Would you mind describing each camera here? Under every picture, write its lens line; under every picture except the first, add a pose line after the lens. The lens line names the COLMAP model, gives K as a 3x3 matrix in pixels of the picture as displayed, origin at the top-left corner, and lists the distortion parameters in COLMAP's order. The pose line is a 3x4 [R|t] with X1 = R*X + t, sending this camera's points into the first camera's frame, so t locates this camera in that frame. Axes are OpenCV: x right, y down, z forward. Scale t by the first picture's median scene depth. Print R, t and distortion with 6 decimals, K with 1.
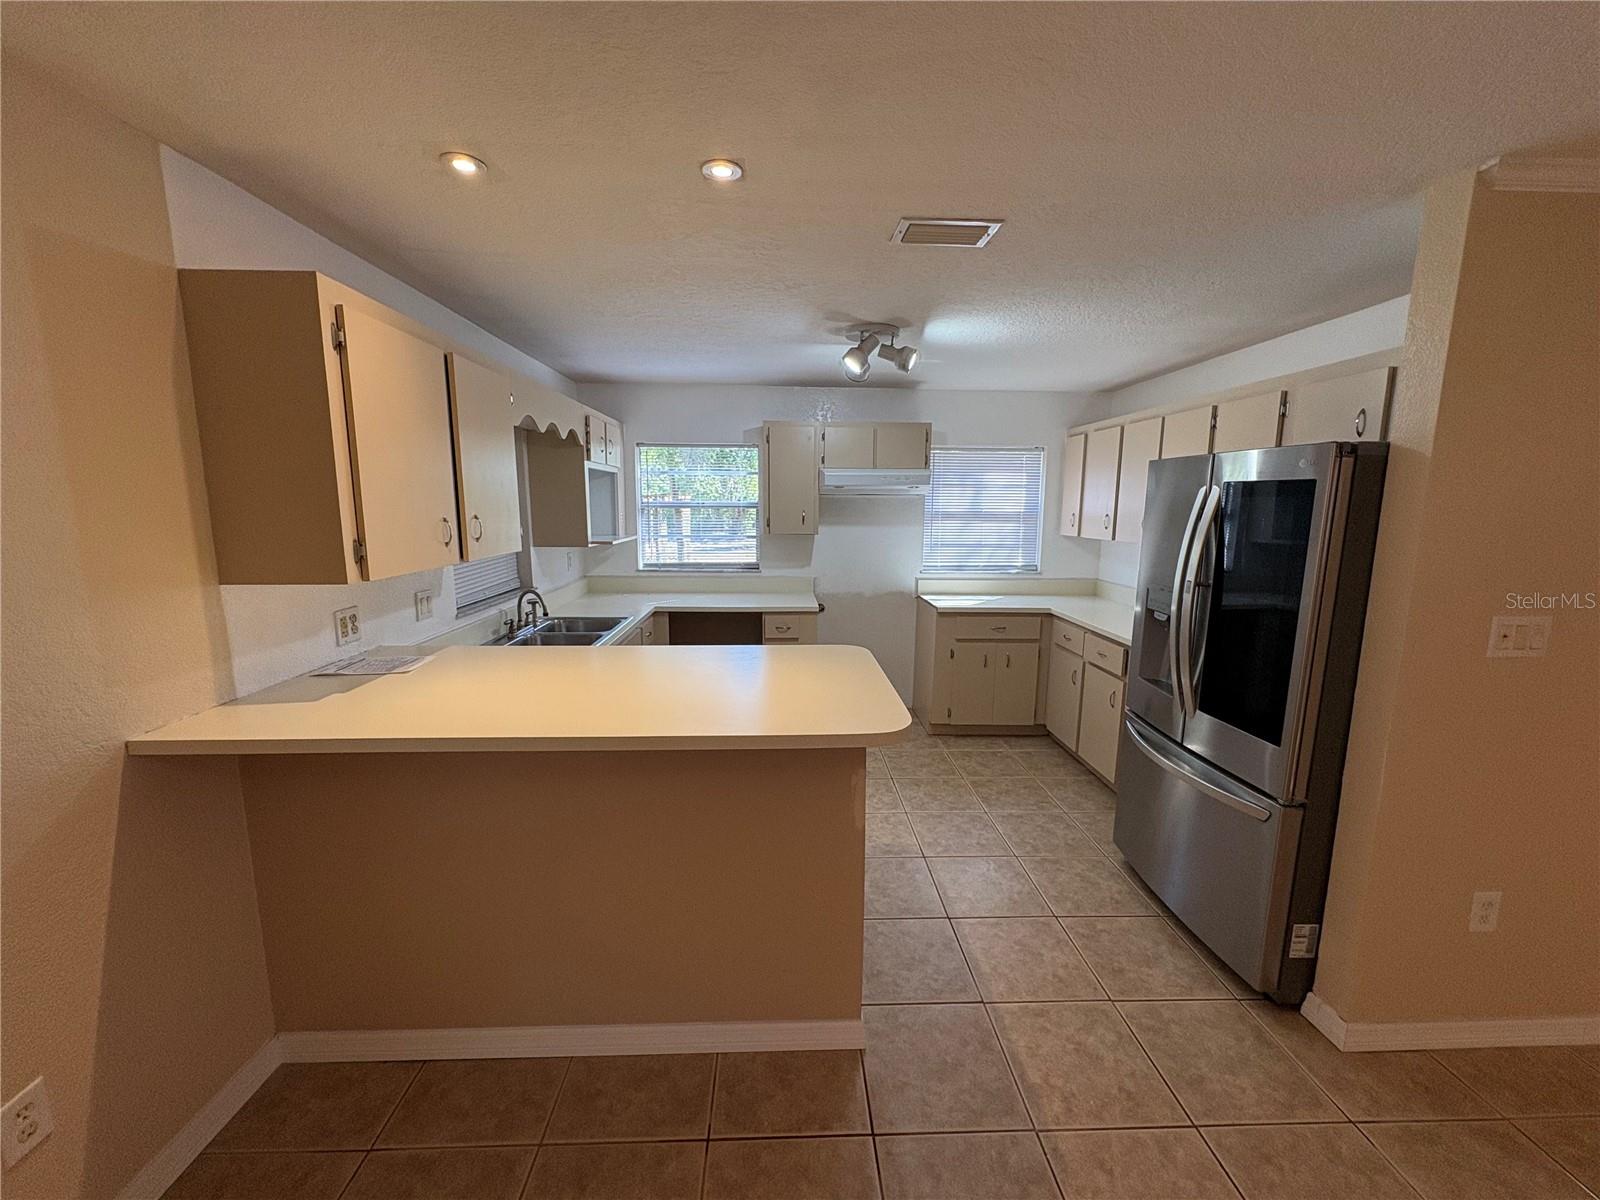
lens RADIAL K [[635.7, 0, 800.6], [0, 635.7, 597.0], [0, 0, 1]] dist [0.000170, 0.000117]
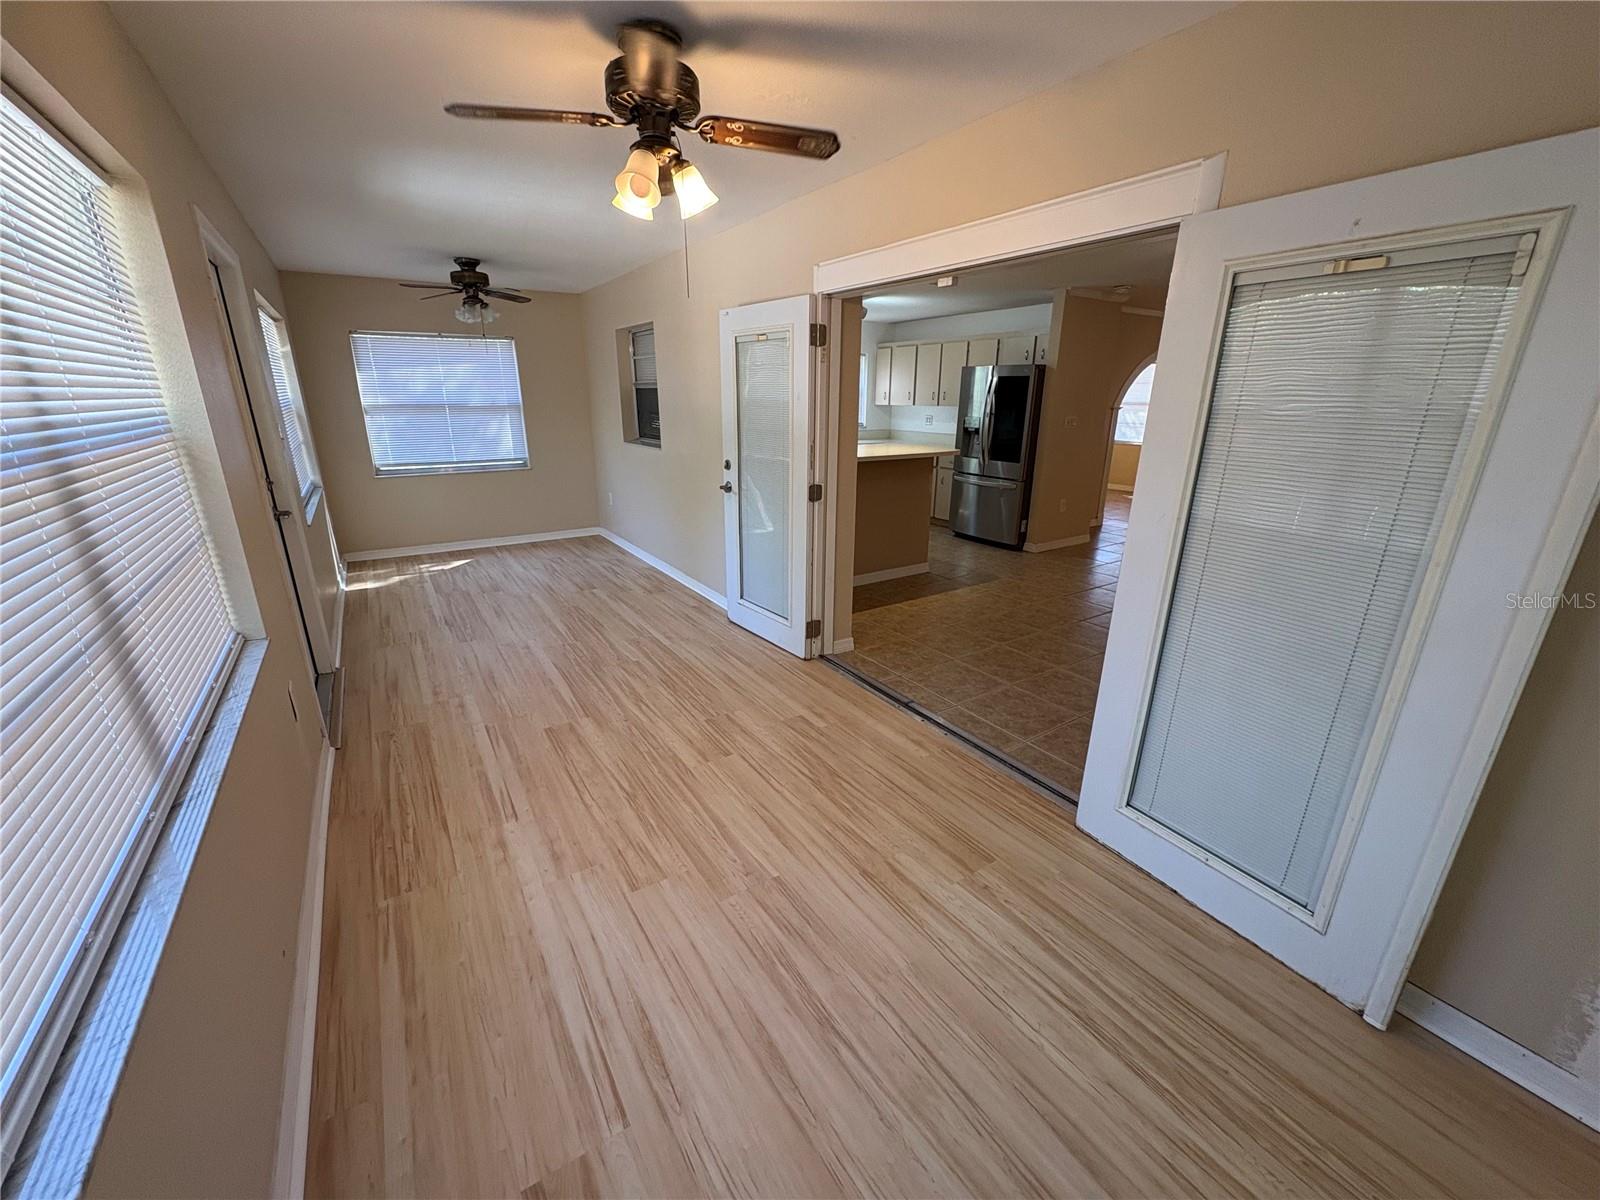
lens RADIAL K [[635.7, 0, 800.6], [0, 635.7, 597.0], [0, 0, 1]] dist [0.000170, 0.000117]
pose [[0.855174, -0.164231, 0.491636, -1.165417], [0.080697, 0.979097, 0.186700, 0.129768], [-0.512021, -0.119987, 0.850551, -0.769789]]
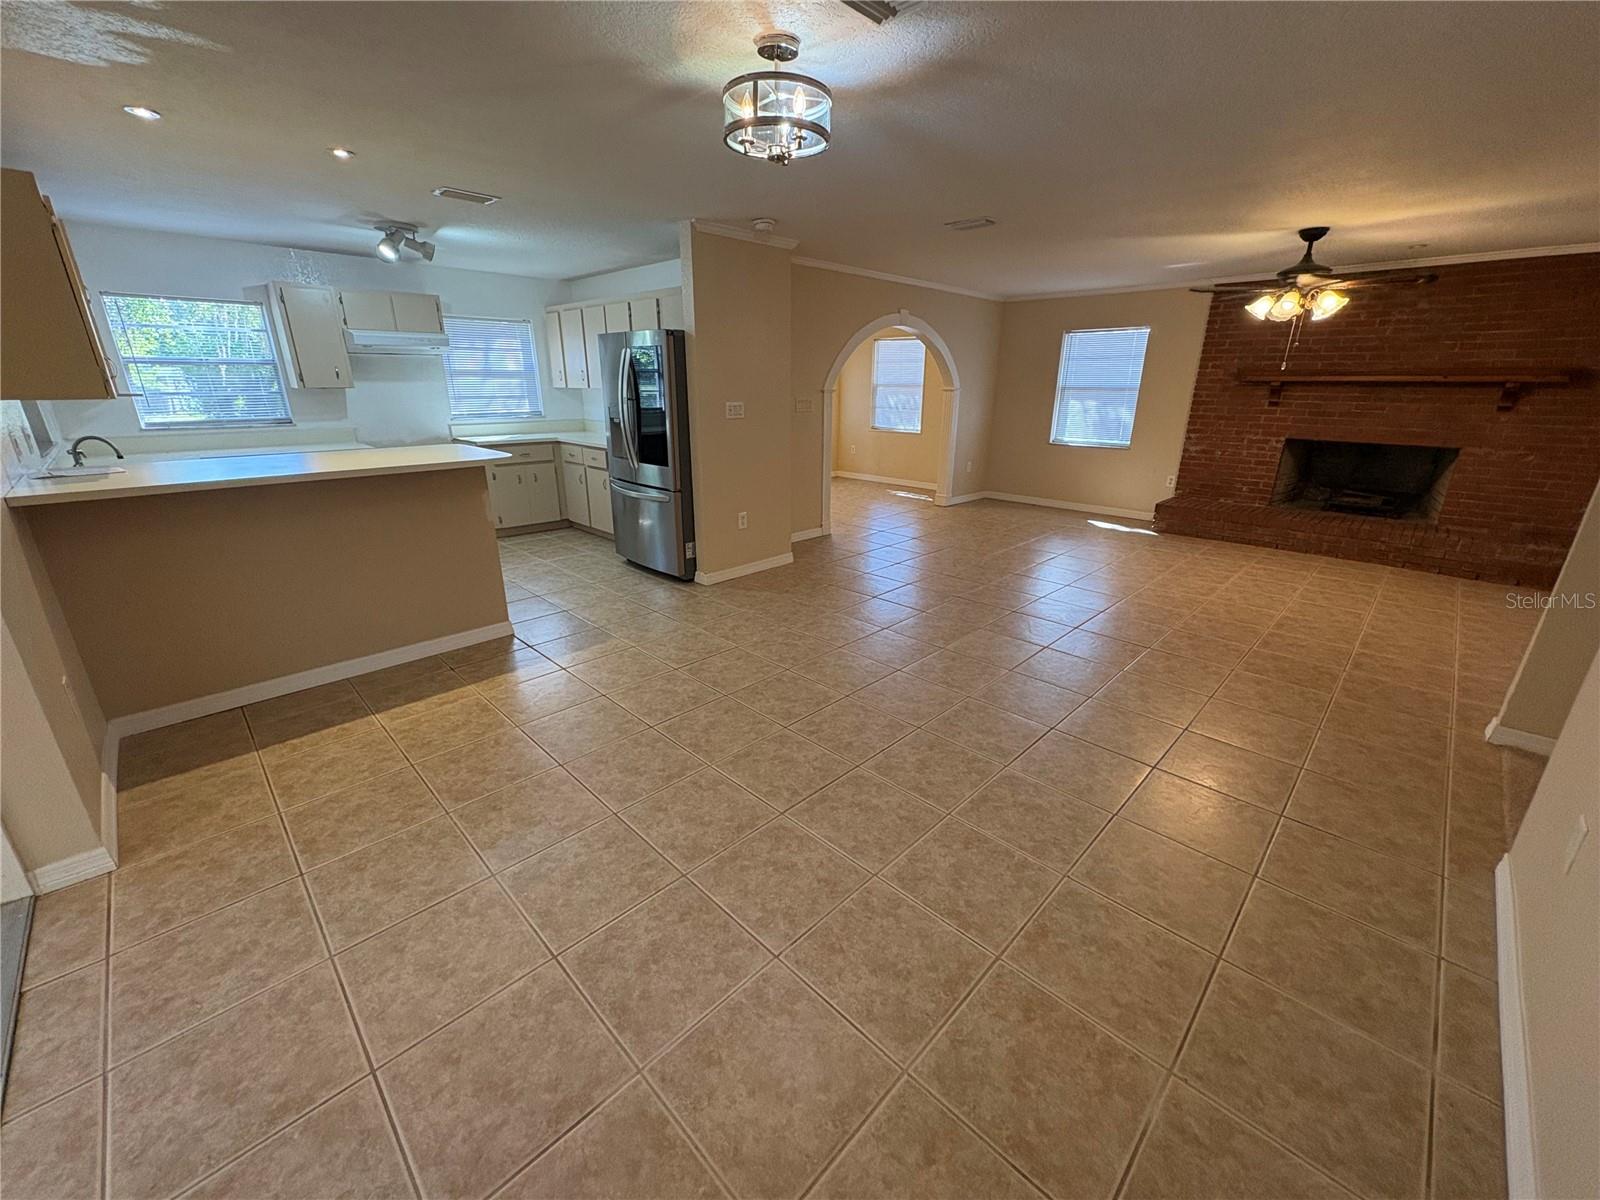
lens RADIAL K [[635.7, 0, 800.6], [0, 635.7, 597.0], [0, 0, 1]] dist [0.000170, 0.000117]
pose [[0.727441, -0.227565, 0.647336, -0.319243], [0.101631, 0.968732, 0.226341, 0.136418], [-0.678602, -0.098860, 0.727823, -0.670350]]
